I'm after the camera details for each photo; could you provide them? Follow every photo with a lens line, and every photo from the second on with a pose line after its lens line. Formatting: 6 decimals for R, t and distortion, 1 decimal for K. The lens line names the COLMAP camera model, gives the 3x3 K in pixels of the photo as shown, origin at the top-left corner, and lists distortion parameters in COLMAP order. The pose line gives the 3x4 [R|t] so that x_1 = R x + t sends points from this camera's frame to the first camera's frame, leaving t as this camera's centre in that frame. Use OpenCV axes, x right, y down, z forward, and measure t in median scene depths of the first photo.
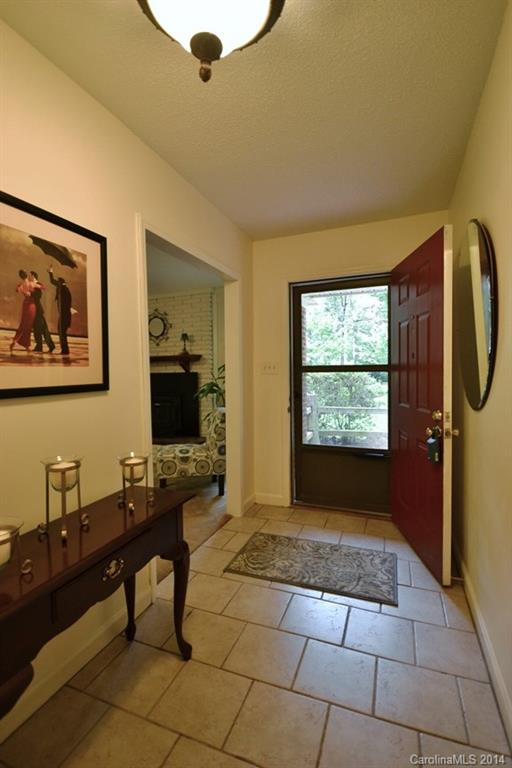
lens RADIAL K [[361.6, 0, 253.6], [0, 361.6, 381.8], [0, 0, 1]] dist [-0.001472, -0.000017]
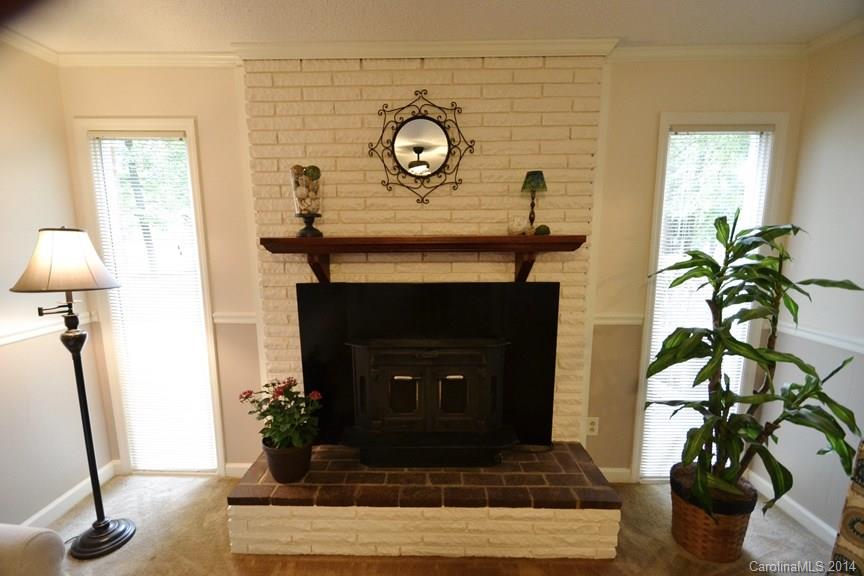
lens RADIAL K [[399.2, 0, 434.3], [0, 399.2, 304.0], [0, 0, 1]] dist [-0.000315, -0.000690]
pose [[0.933774, -0.047115, 0.354748, -0.403144], [-0.004261, 0.989761, 0.142669, -0.059552], [-0.357837, -0.134732, 0.924013, 0.636152]]
